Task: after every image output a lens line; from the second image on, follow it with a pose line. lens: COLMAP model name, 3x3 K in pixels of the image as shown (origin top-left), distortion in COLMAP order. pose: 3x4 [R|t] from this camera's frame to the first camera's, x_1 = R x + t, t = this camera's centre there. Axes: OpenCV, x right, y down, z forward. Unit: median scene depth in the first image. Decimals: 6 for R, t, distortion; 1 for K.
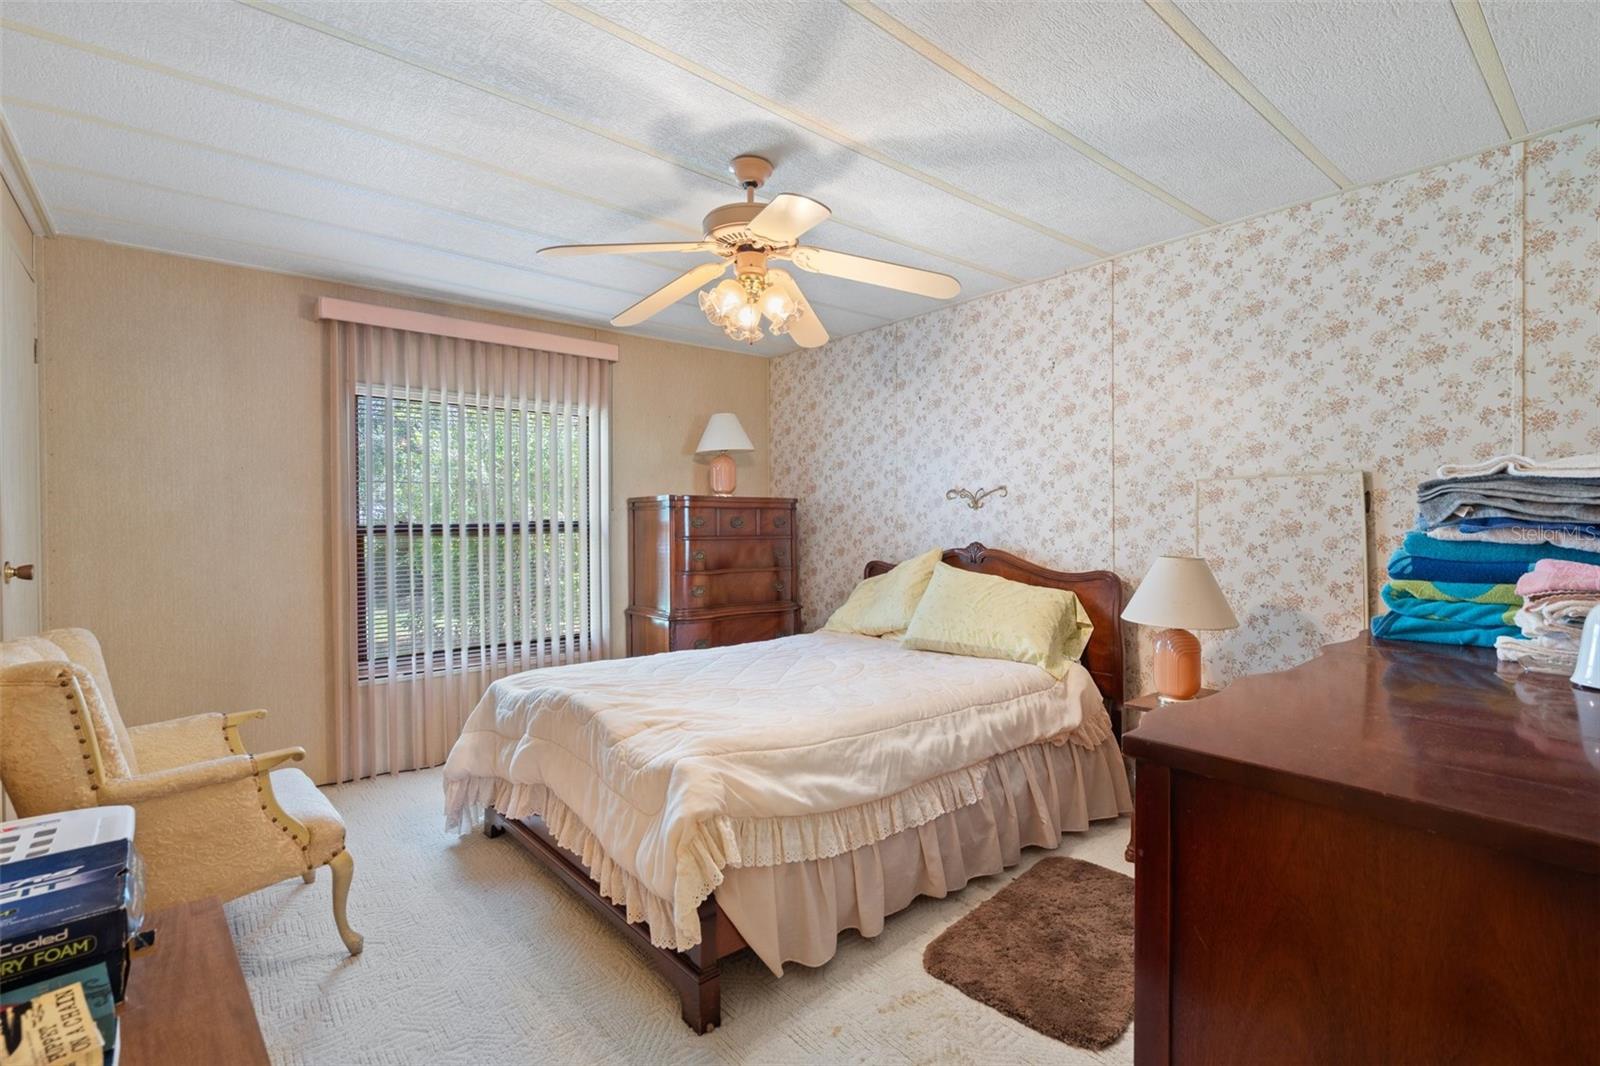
lens RADIAL K [[735.6, 0, 793.6], [0, 735.6, 514.7], [0, 0, 1]] dist [-0.001817, 0.004324]
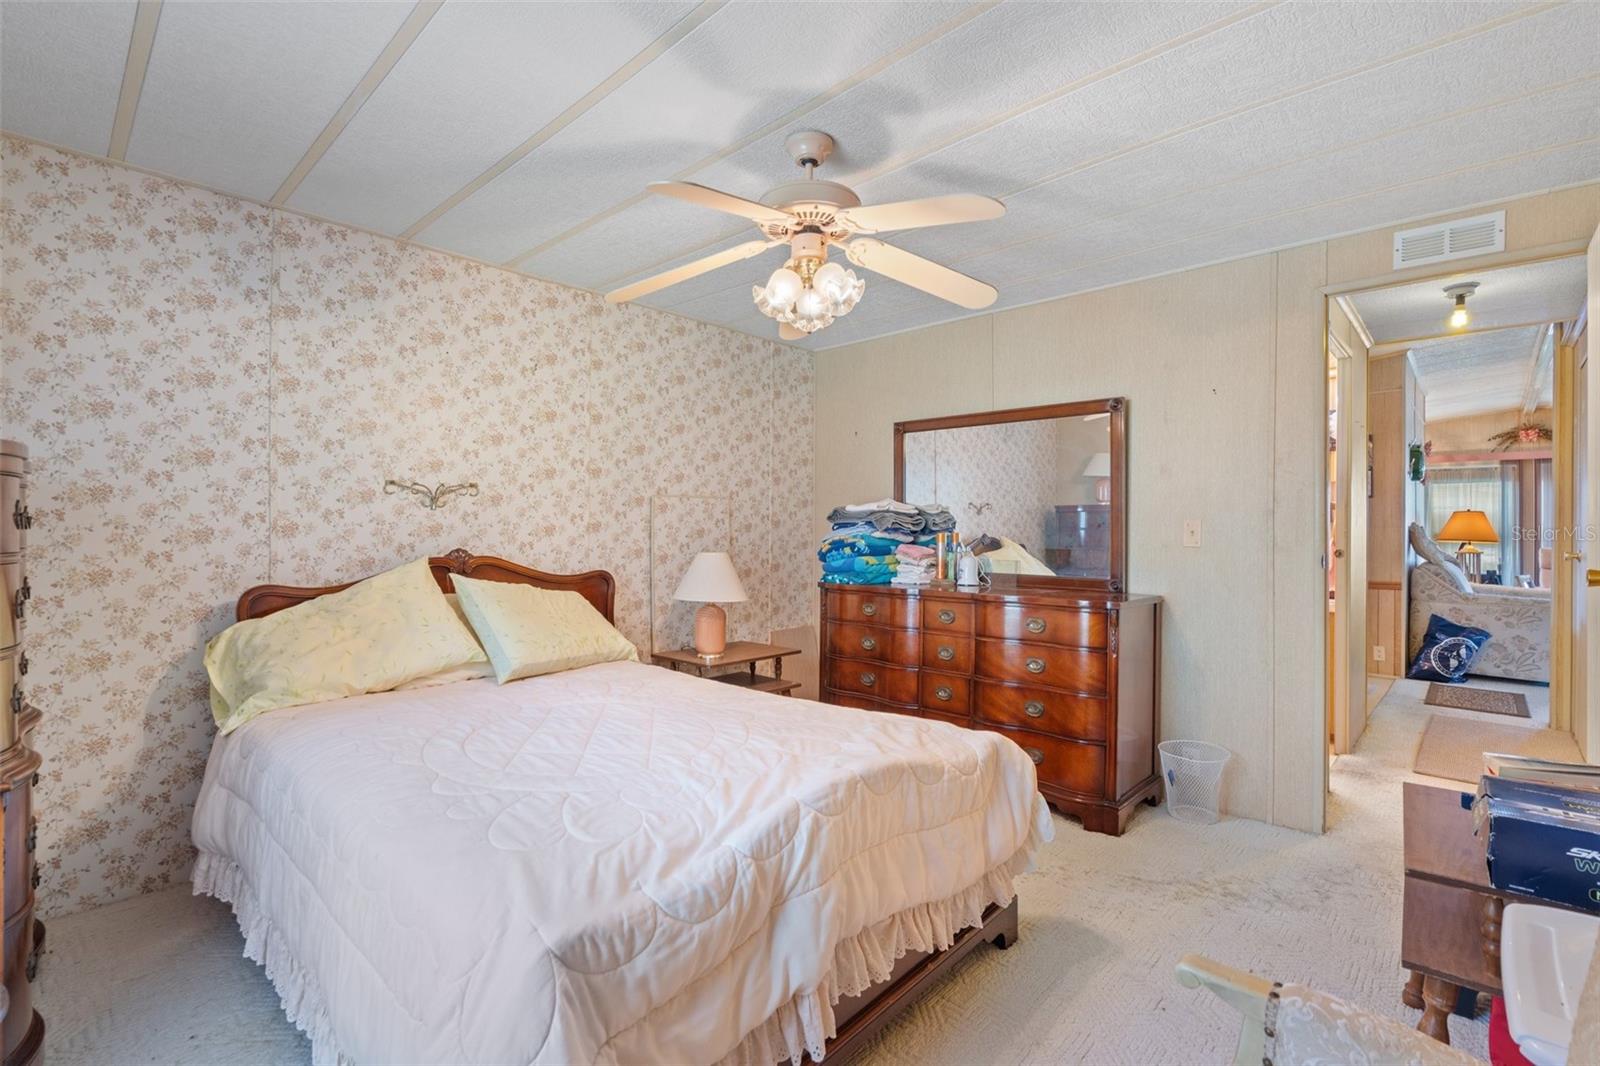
lens RADIAL K [[733.6, 0, 795.4], [0, 733.6, 524.5], [0, 0, 1]] dist [-0.005633, 0.005270]
pose [[-0.119349, 0.014062, 0.992753, -0.674573], [-0.016061, 0.999742, -0.016092, 0.018585], [-0.992722, -0.017865, -0.119092, 0.780061]]
